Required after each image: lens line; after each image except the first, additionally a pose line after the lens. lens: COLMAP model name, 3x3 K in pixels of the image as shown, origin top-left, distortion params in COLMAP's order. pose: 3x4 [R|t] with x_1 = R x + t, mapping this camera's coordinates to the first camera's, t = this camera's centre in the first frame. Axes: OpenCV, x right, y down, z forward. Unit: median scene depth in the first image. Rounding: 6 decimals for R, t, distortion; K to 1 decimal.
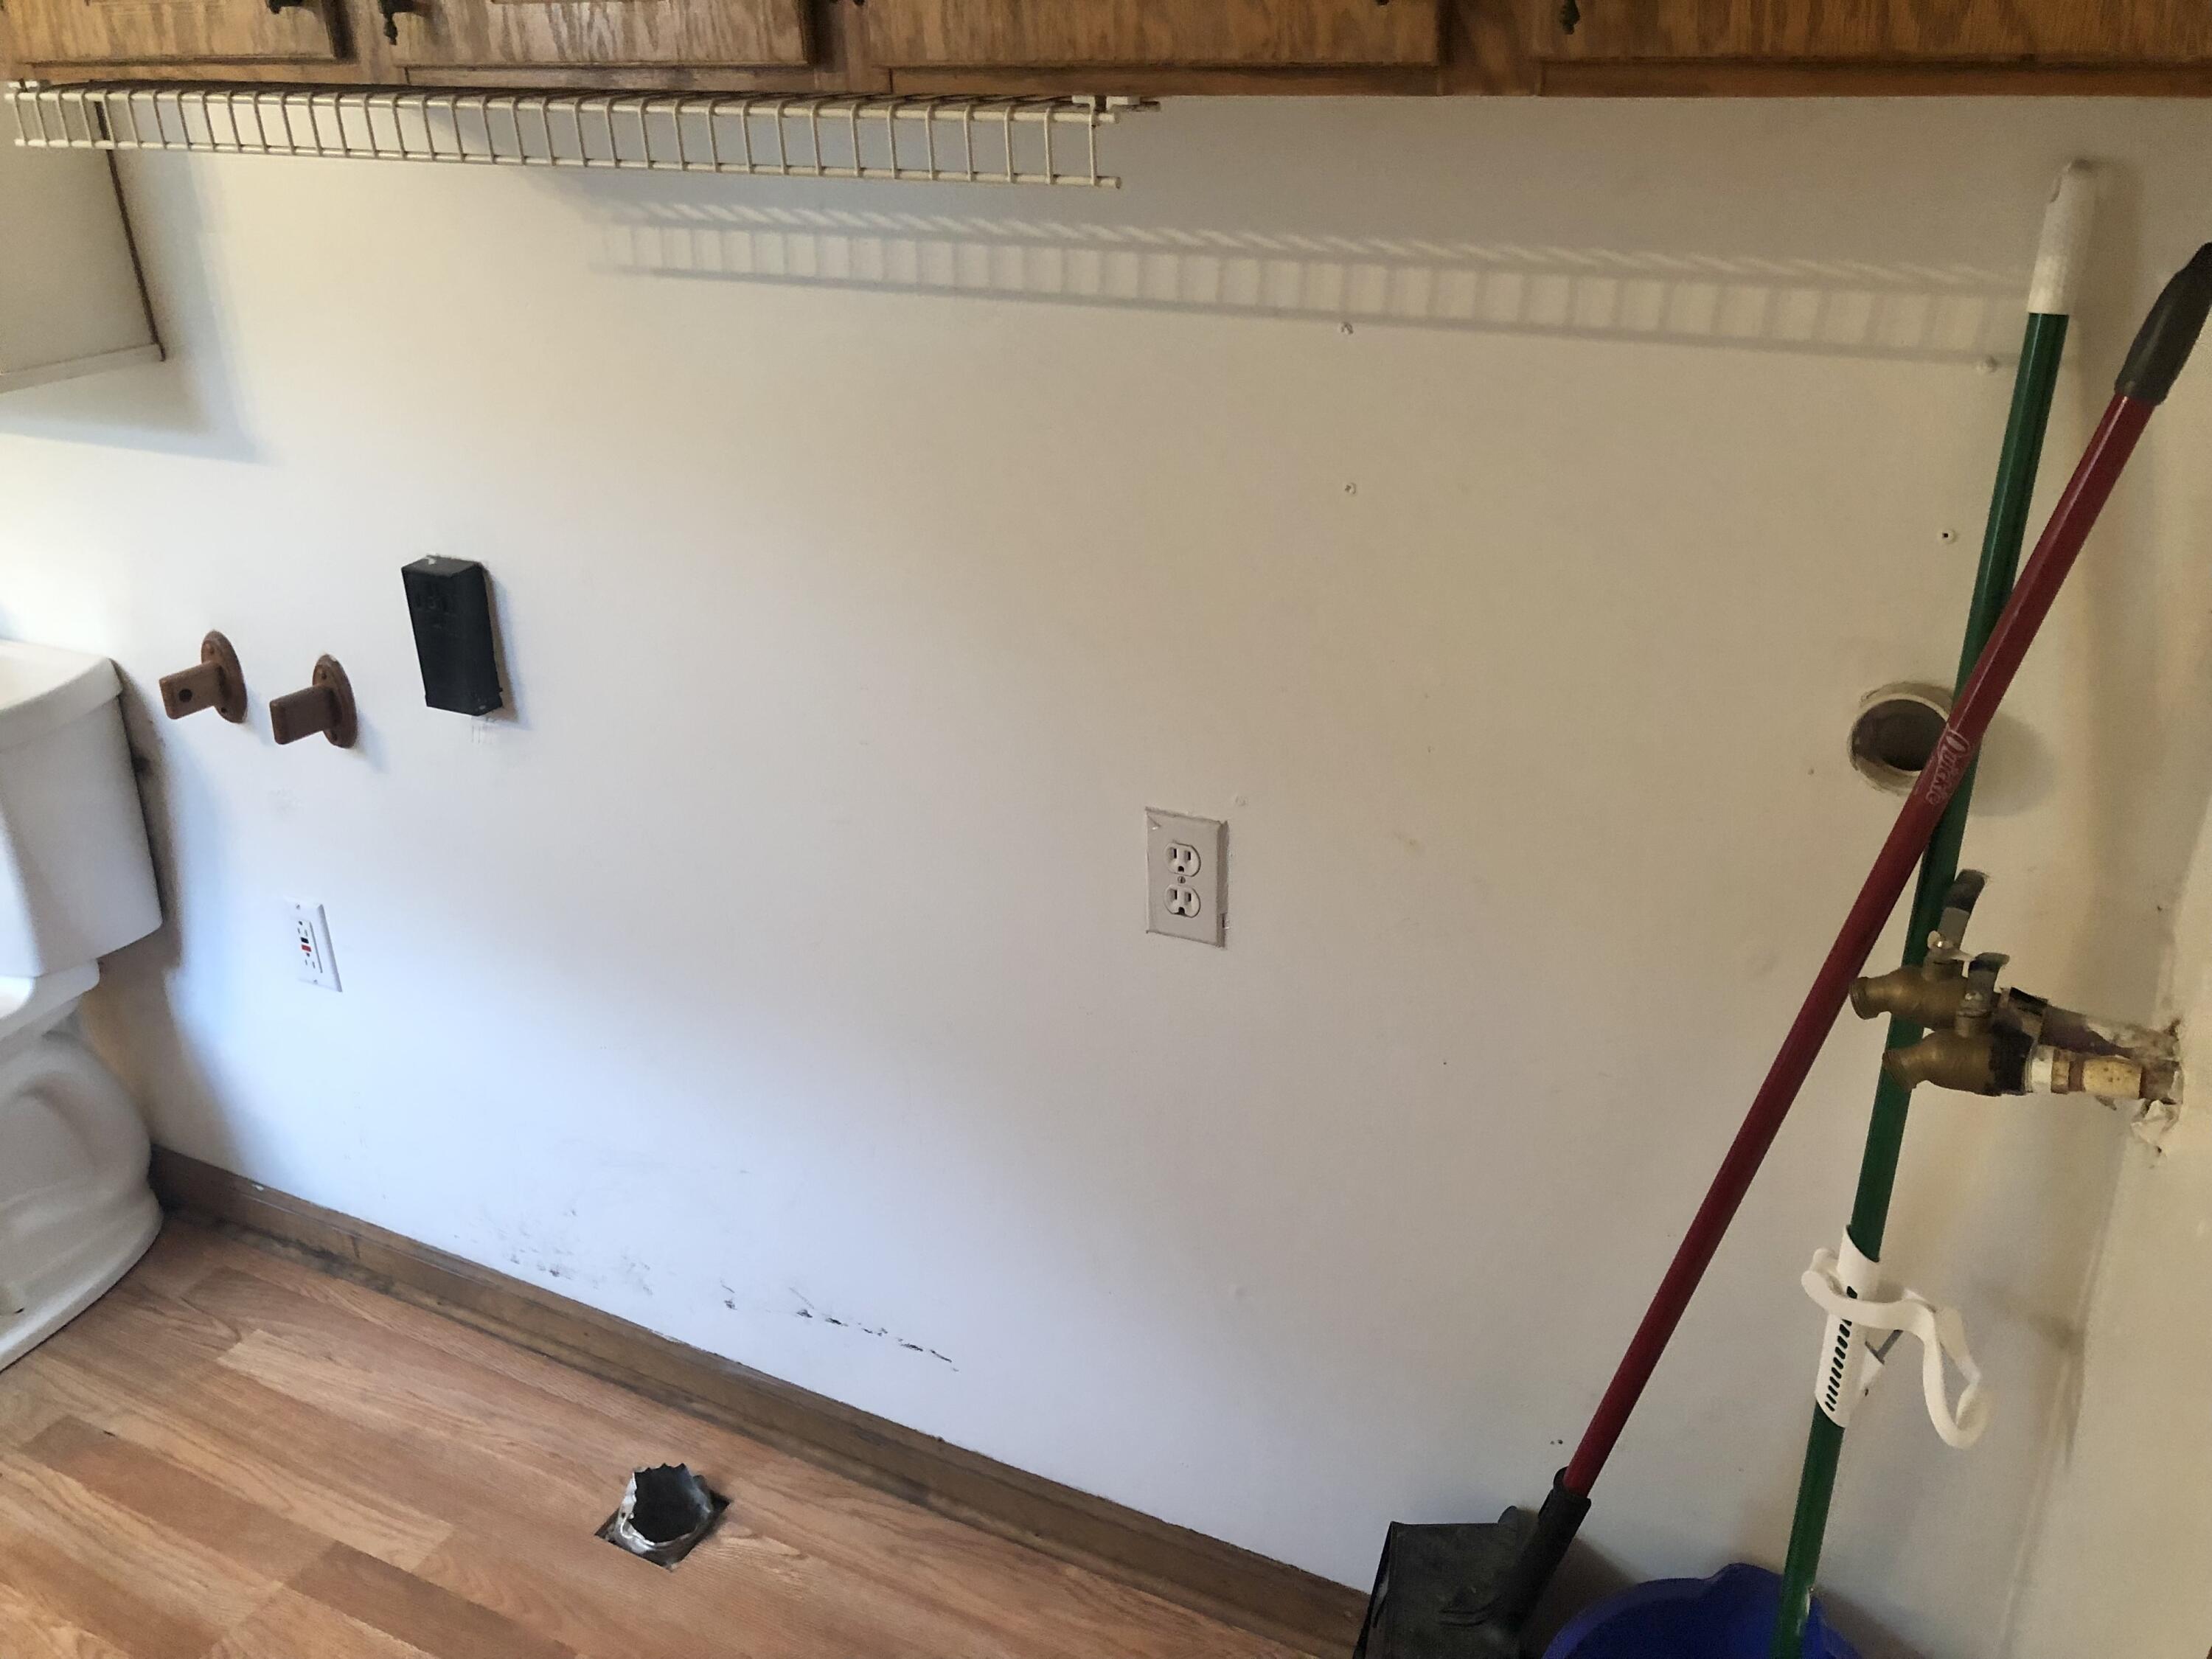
lens RADIAL K [[1800.7, 0, 1096.9], [0, 1800.7, 815.9], [0, 0, 1]] dist [0.025622, -0.048421]
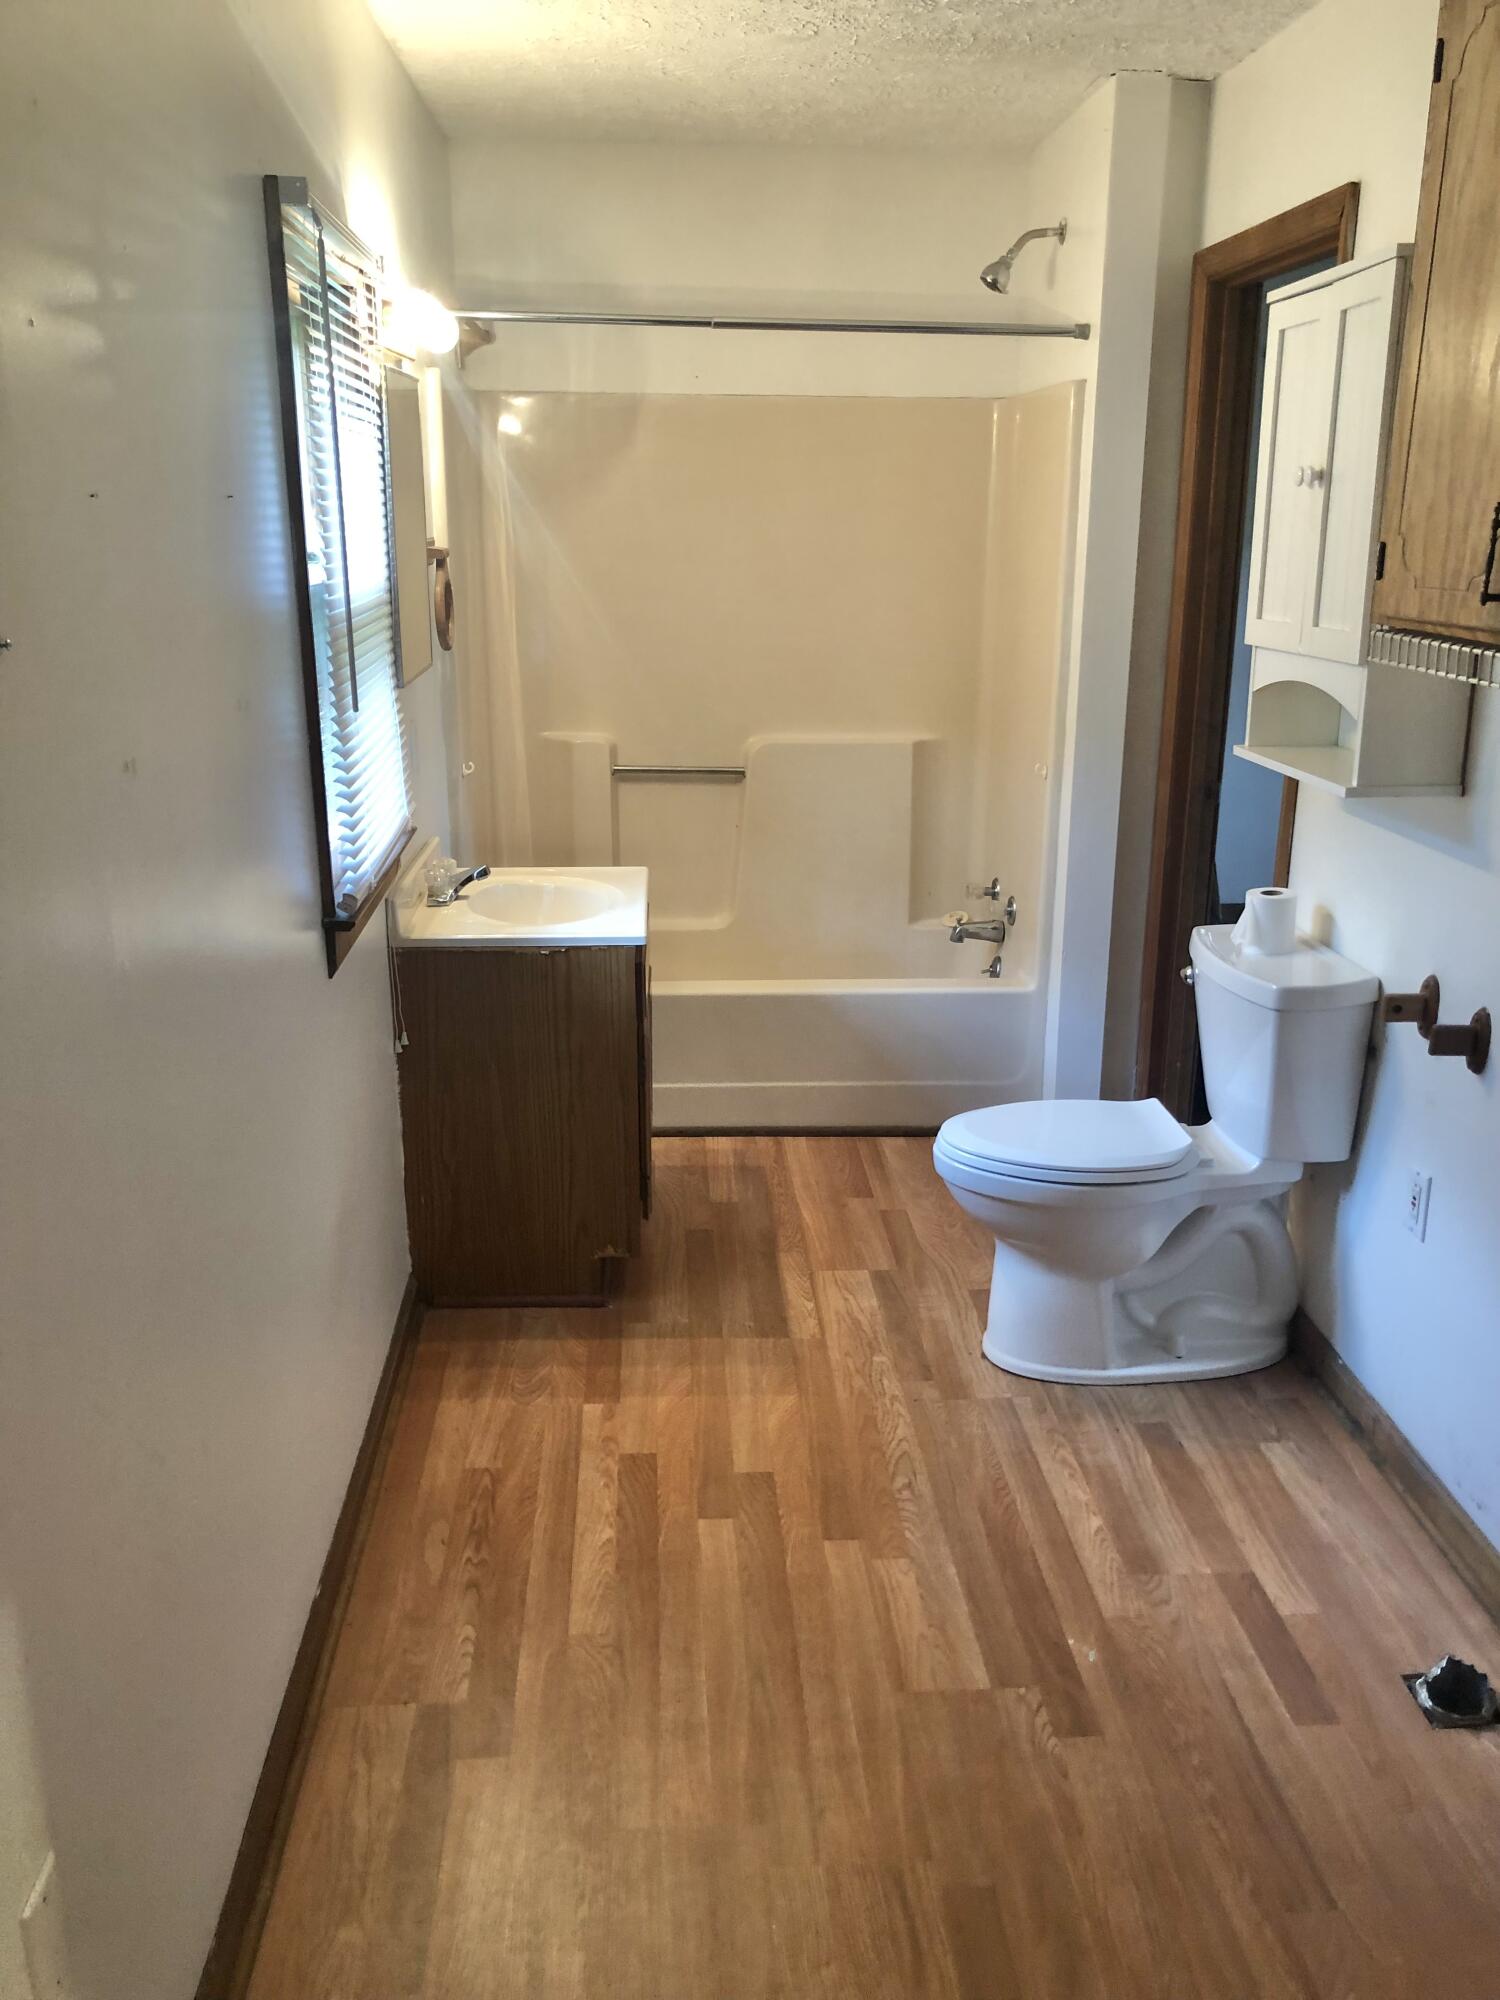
lens RADIAL K [[1628.1, 0, 755.8], [0, 1628.1, 1001.0], [0, 0, 1]] dist [0.025622, -0.048421]
pose [[0.500848, 0.267404, -0.823193, 0.313130], [-0.373800, 0.924638, 0.072929, 0.025628], [0.780657, 0.271183, 0.563059, -0.168991]]
